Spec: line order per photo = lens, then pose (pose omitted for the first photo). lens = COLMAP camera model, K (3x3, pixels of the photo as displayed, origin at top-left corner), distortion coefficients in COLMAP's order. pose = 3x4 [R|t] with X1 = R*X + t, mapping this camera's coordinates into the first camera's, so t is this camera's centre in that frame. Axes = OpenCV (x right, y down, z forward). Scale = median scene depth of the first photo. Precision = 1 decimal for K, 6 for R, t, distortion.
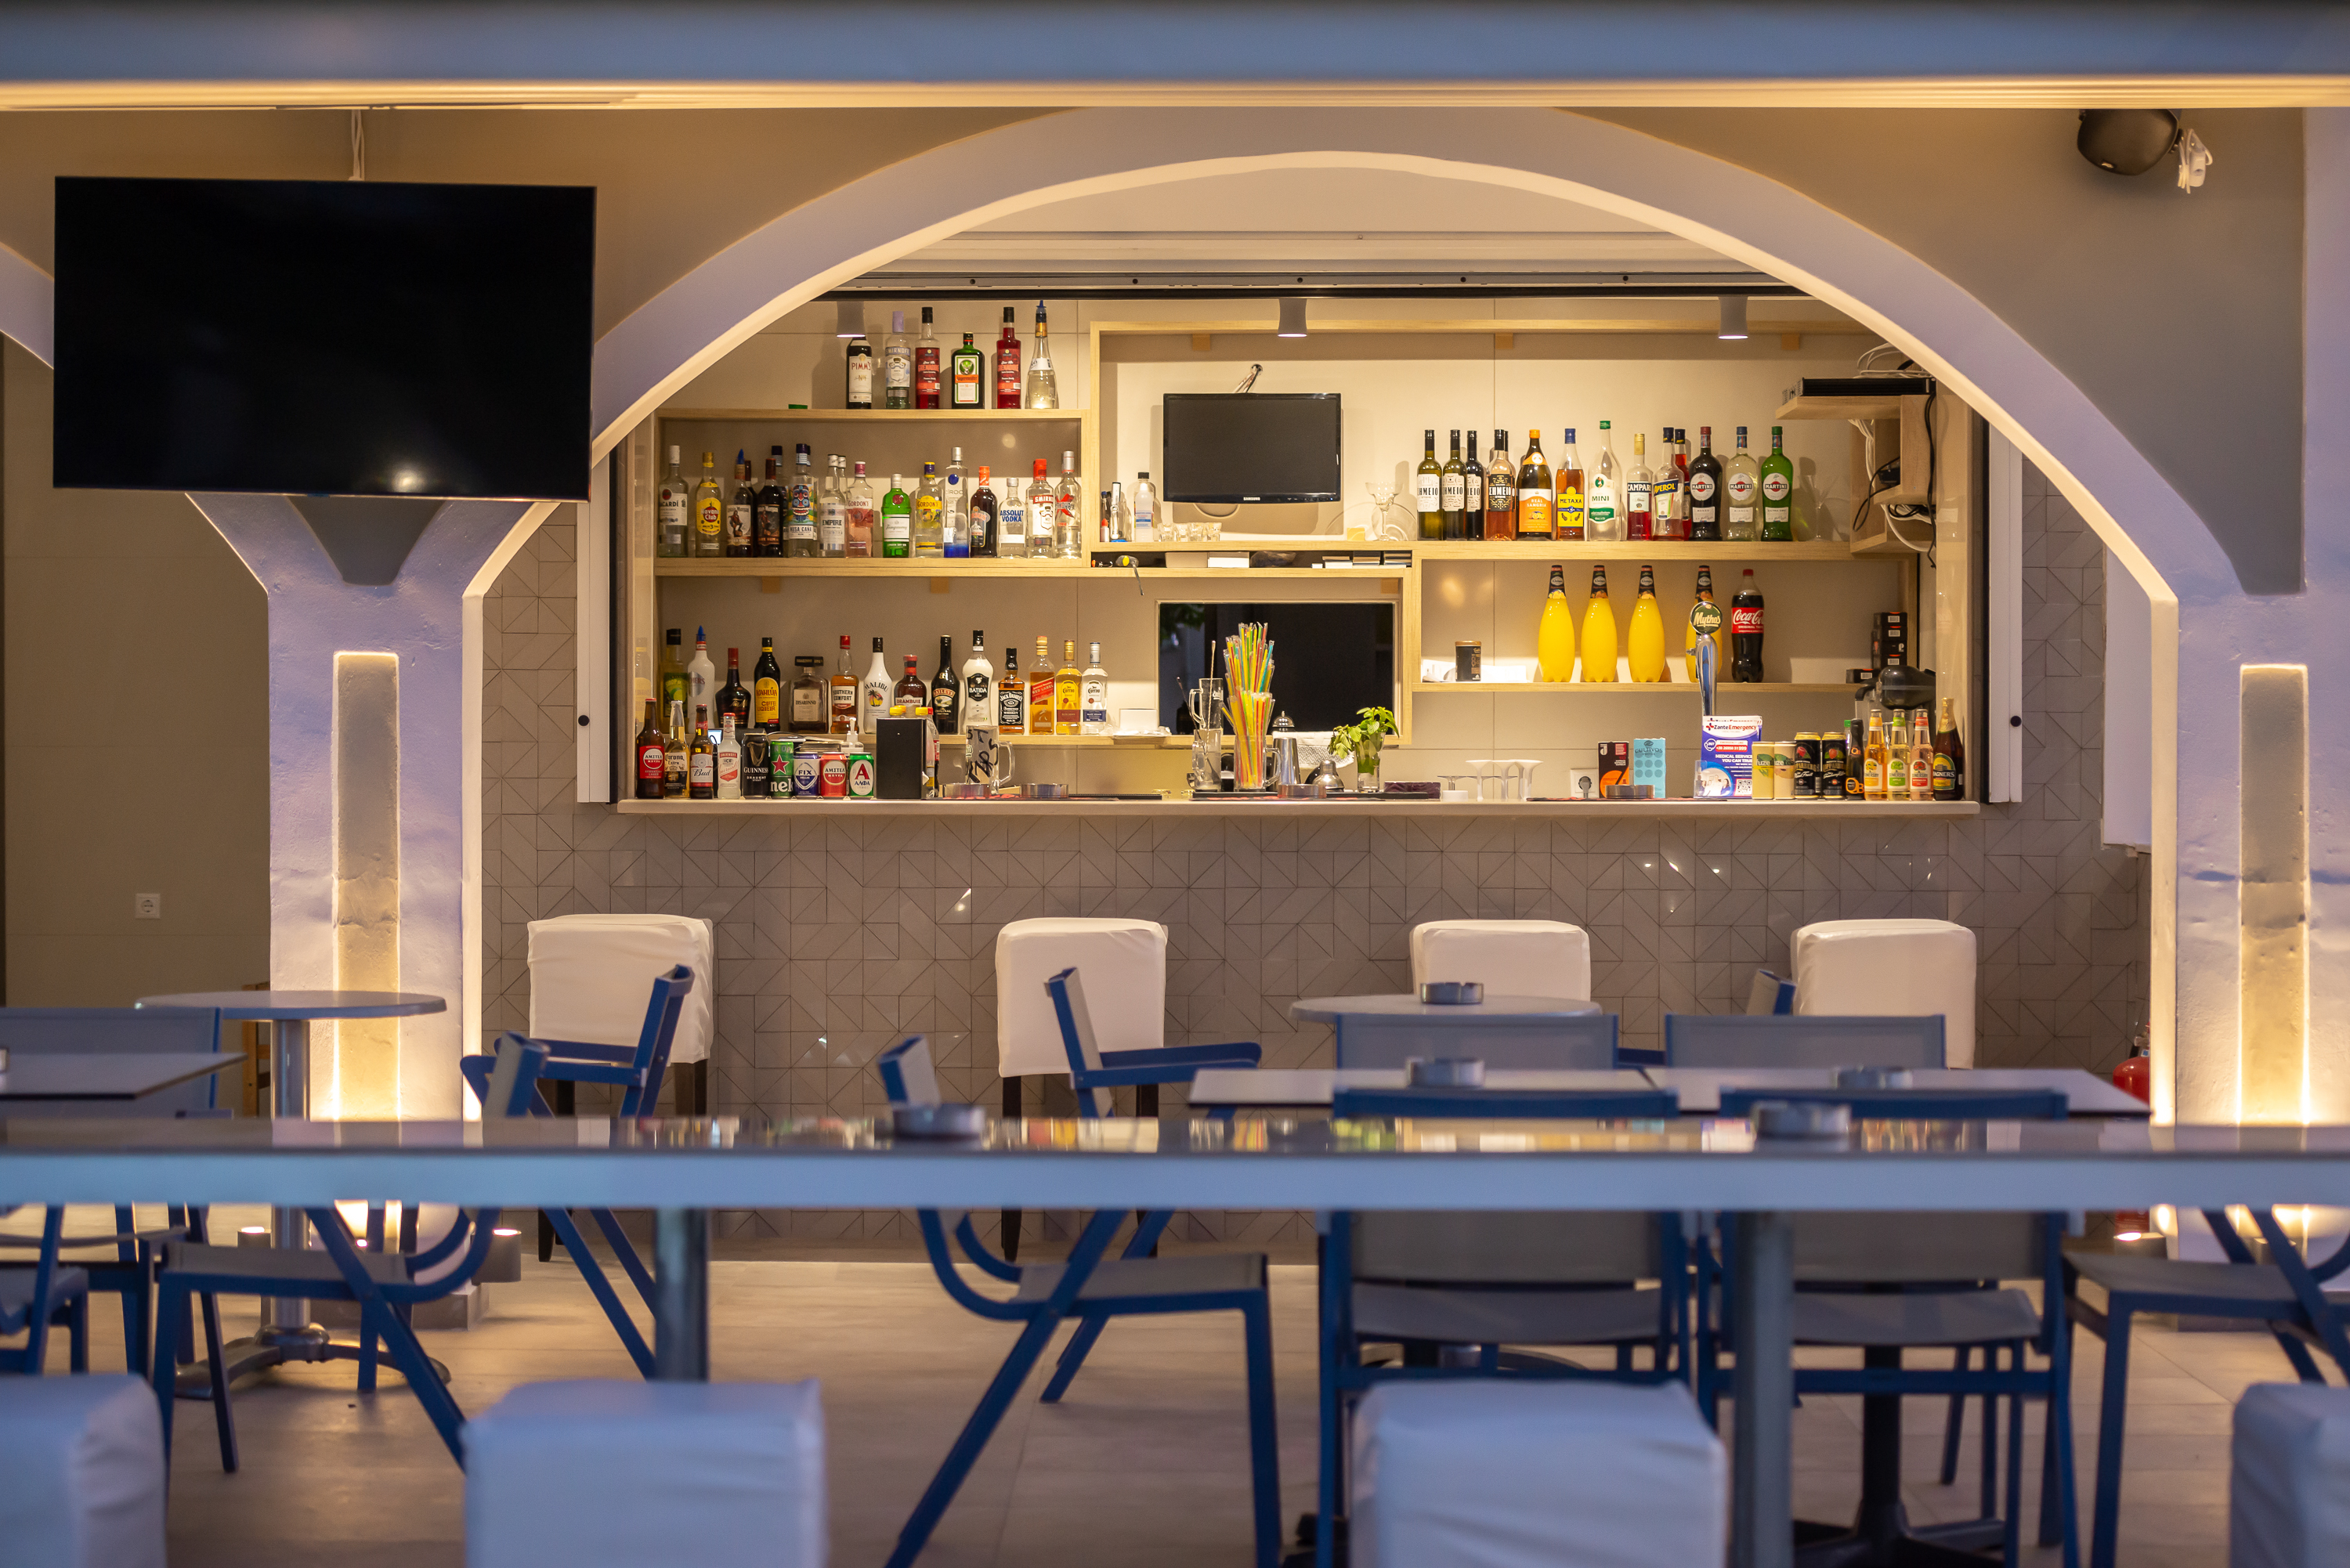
lens RADIAL K [[4795.7, 0, 1175.0], [0, 4795.7, 784.0], [0, 0, 1]] dist [-0.037370, -0.082261]
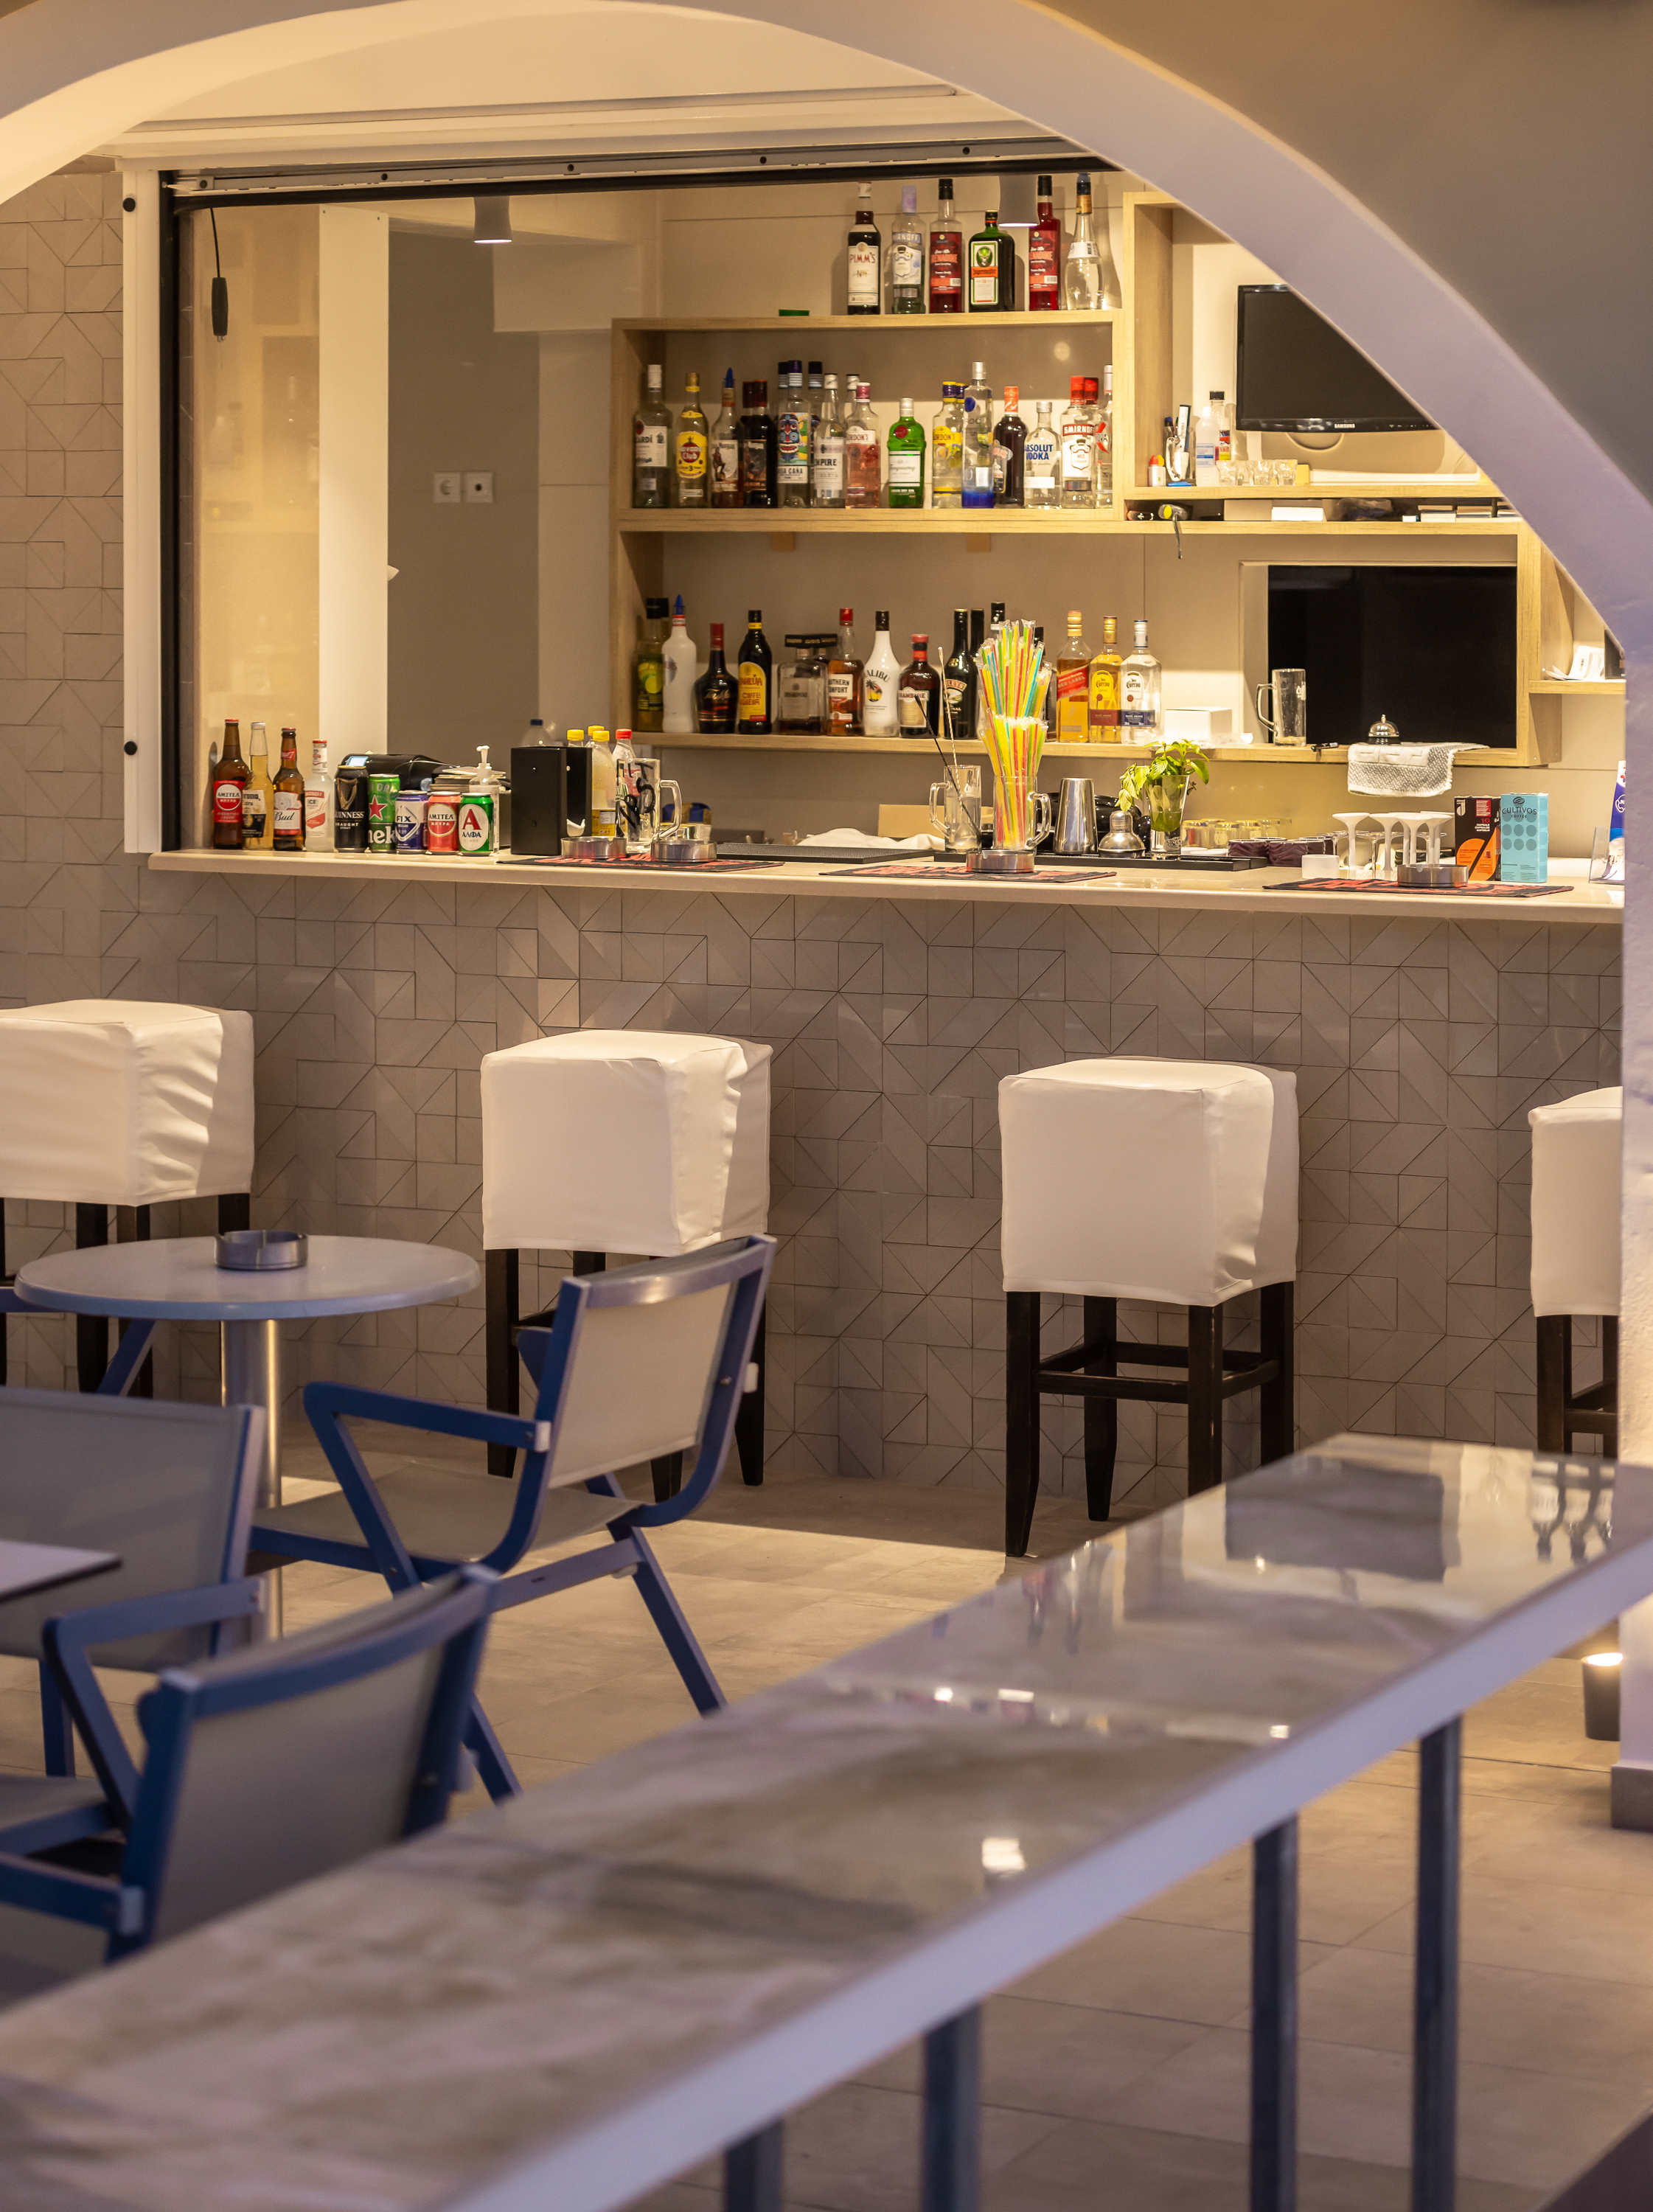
lens RADIAL K [[5127.0, 0, 826.5], [0, 5127.0, 1106.0], [0, 0, 1]] dist [-0.217166, -0.237871]
pose [[0.887982, 0.050451, -0.457102, 0.309424], [-0.005508, 0.995060, 0.099125, -0.032941], [0.459844, -0.085504, 0.883873, 0.263991]]
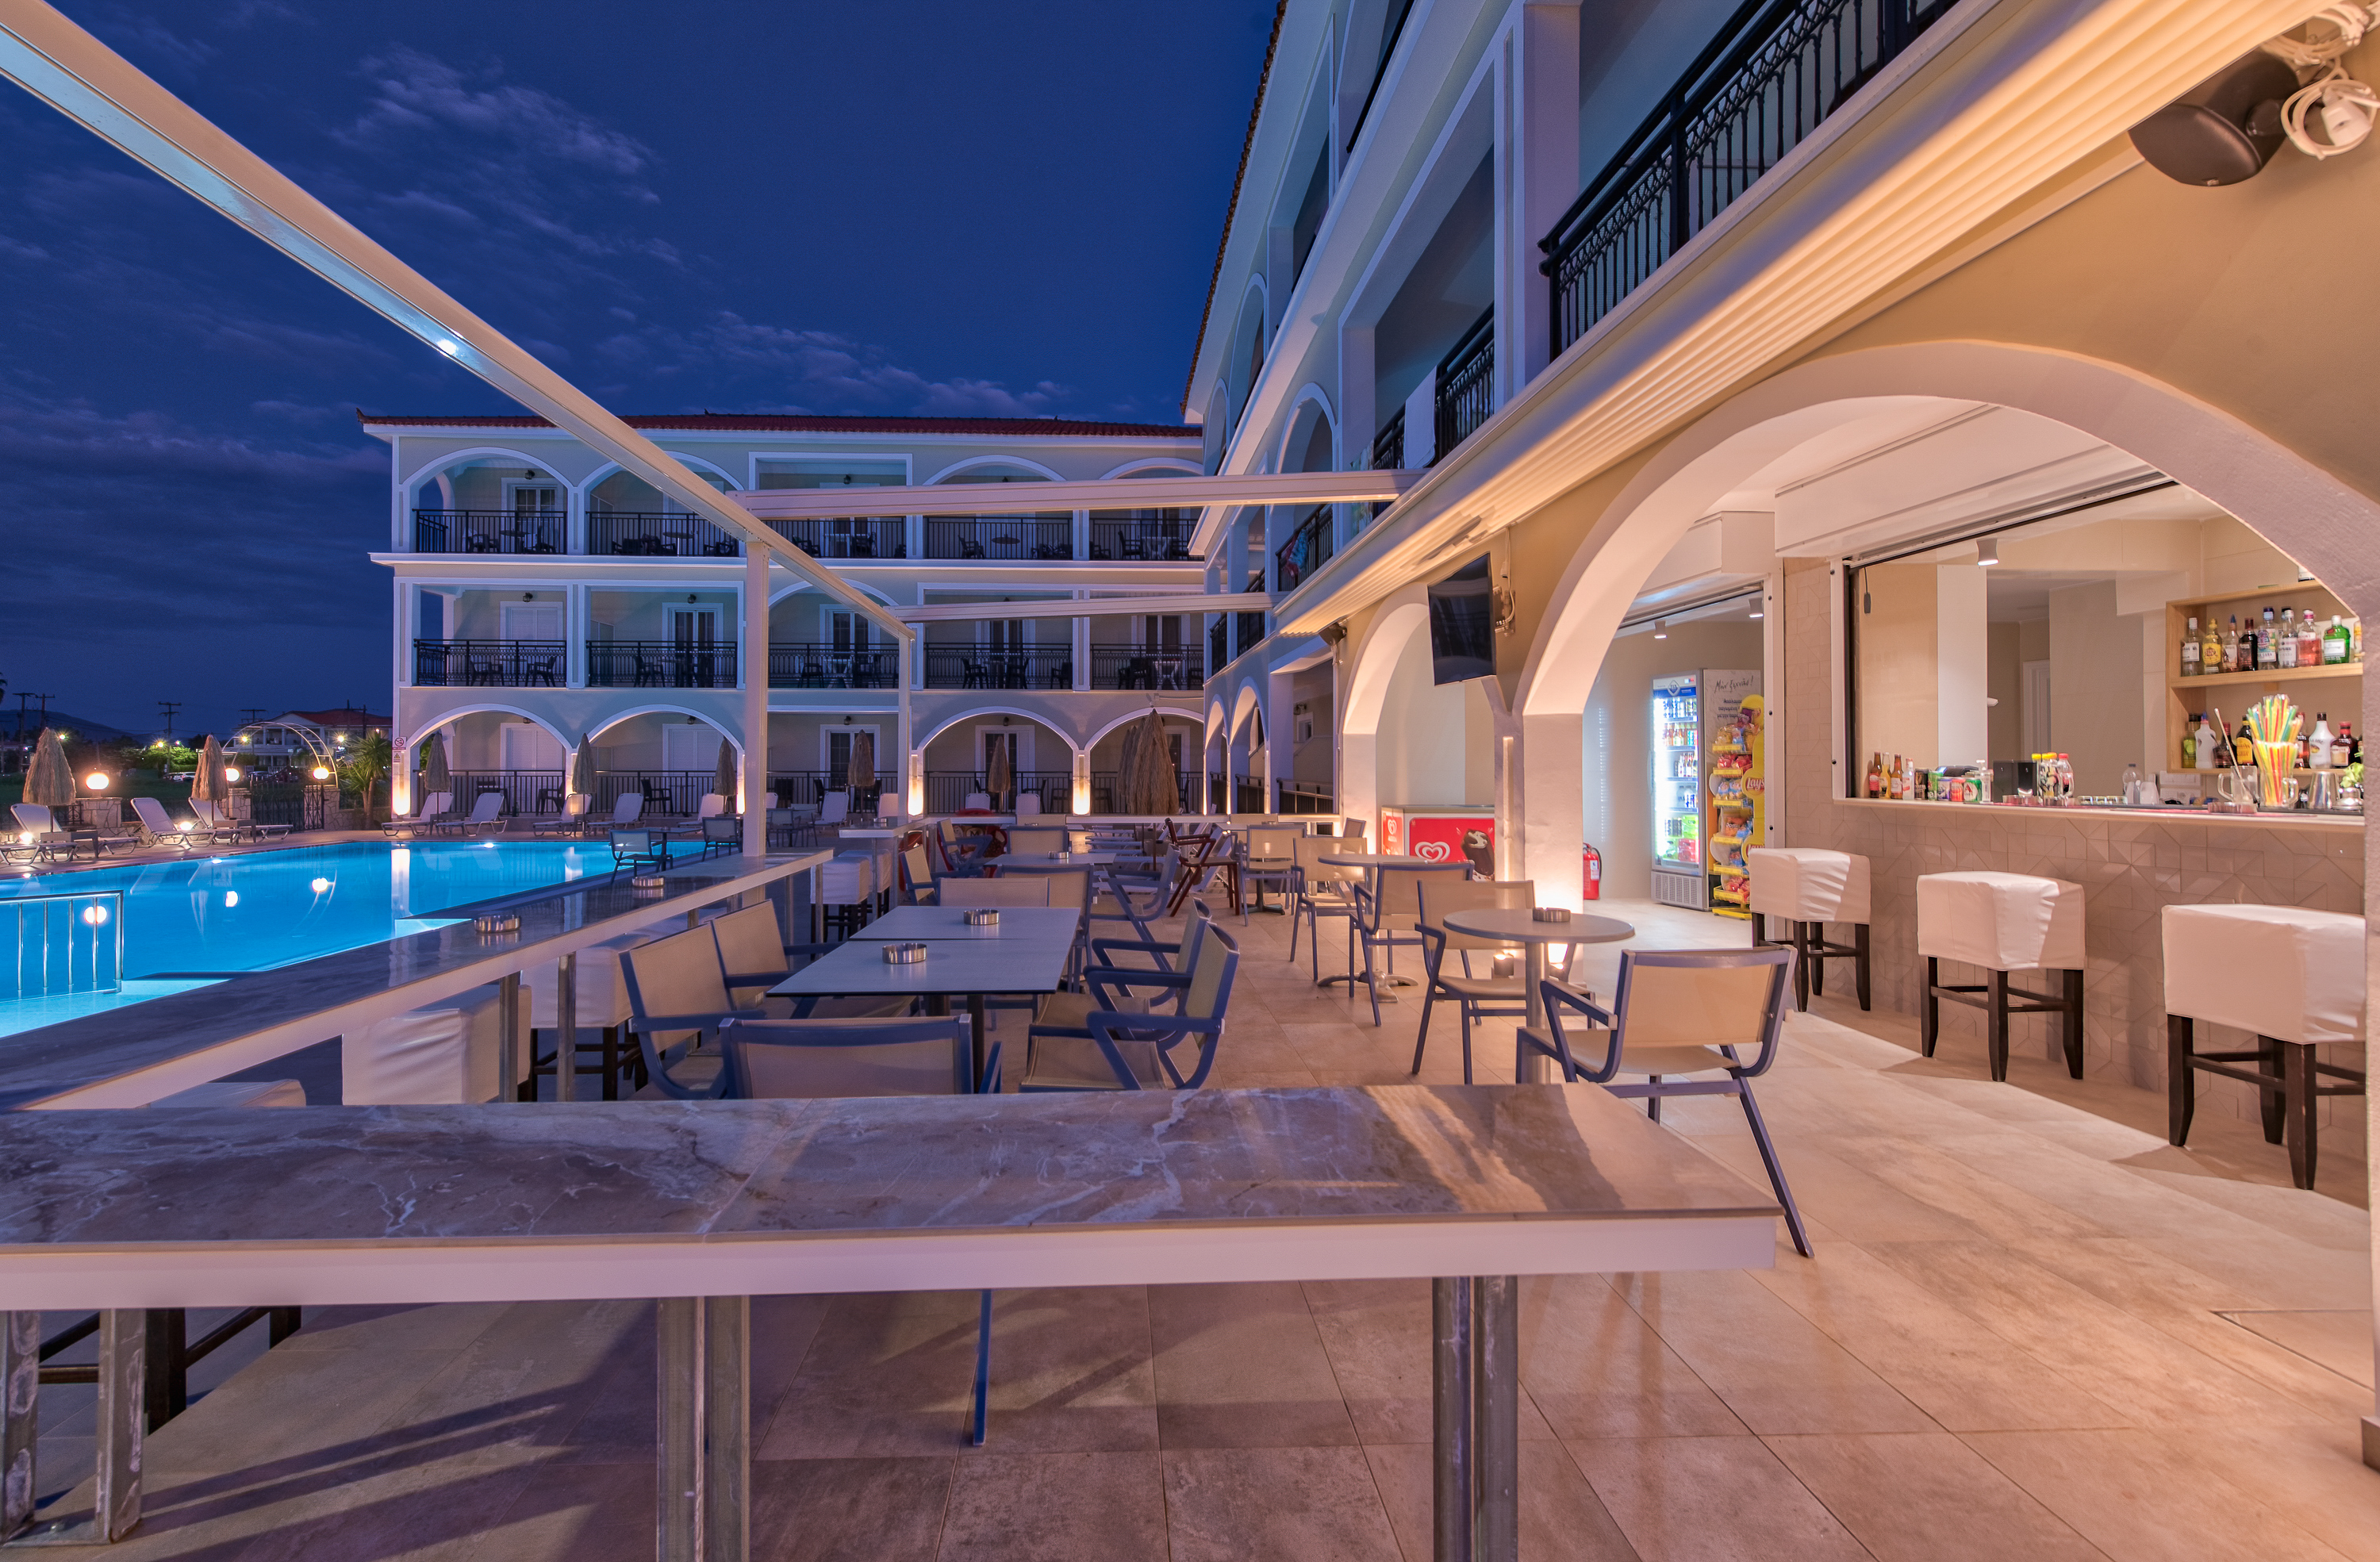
lens RADIAL K [[996.0, 0, 1129.9], [0, 996.0, 758.5], [0, 0, 1]] dist [0.002483, 0.000322]
pose [[0.035508, -0.007874, -0.999338, 0.282650], [-0.009838, 0.999918, -0.008228, -0.006897], [0.999321, 0.010124, 0.035427, 0.559050]]
